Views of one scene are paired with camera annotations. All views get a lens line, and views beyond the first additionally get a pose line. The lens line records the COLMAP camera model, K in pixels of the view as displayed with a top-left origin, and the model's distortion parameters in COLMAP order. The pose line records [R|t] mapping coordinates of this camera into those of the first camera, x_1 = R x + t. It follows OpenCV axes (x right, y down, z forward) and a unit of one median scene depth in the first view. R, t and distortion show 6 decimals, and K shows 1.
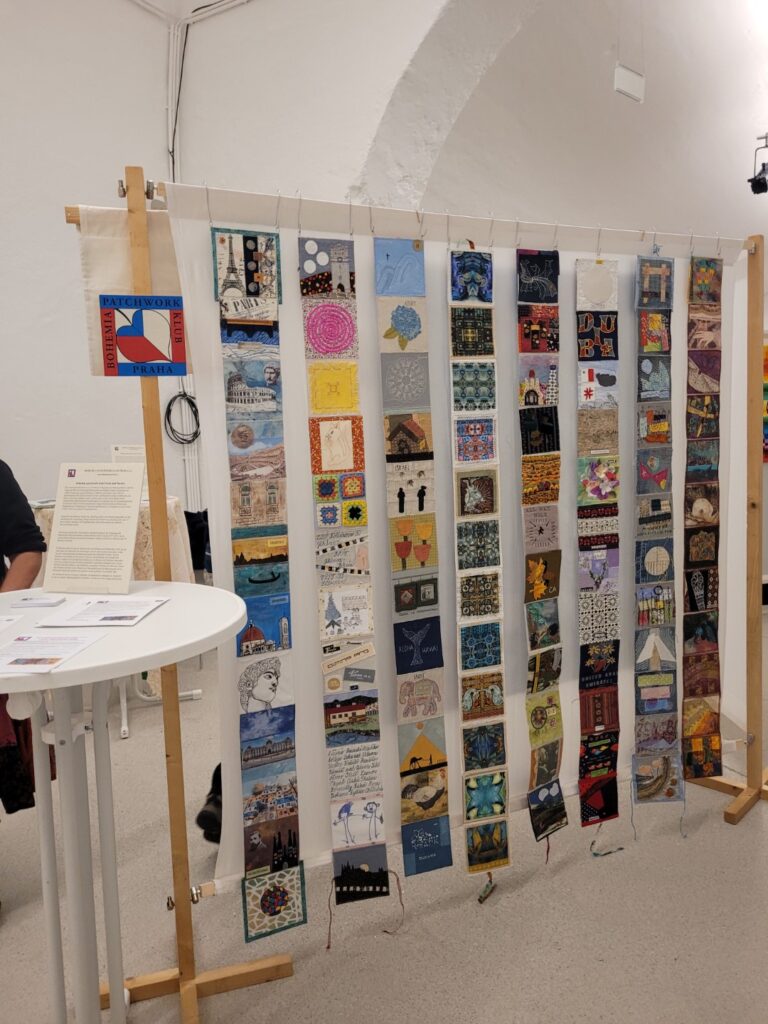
lens RADIAL K [[766.7, 0, 393.7], [0, 766.7, 504.8], [0, 0, 1]] dist [0.051252, -0.041213]
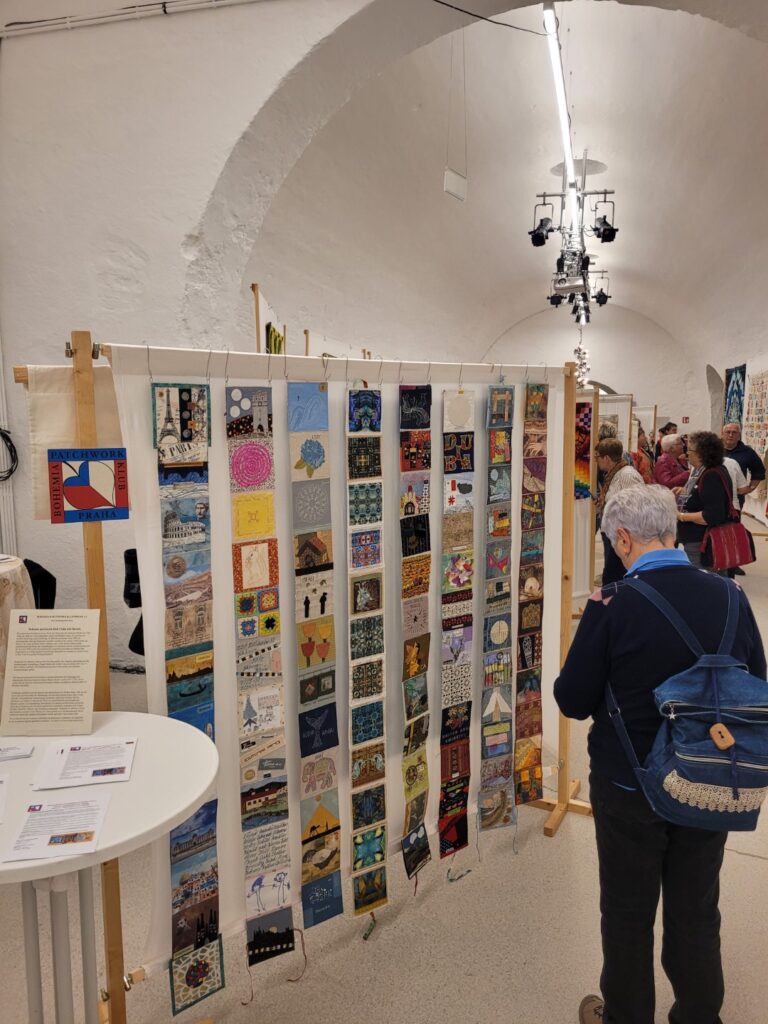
lens RADIAL K [[766.7, 0, 394.5], [0, 766.7, 513.0], [0, 0, 1]] dist [0.051252, -0.041213]
pose [[0.960561, -0.006079, 0.278003, -0.172961], [-0.002062, 0.999578, 0.028983, -0.170613], [-0.278062, -0.028413, 0.960143, -0.123882]]
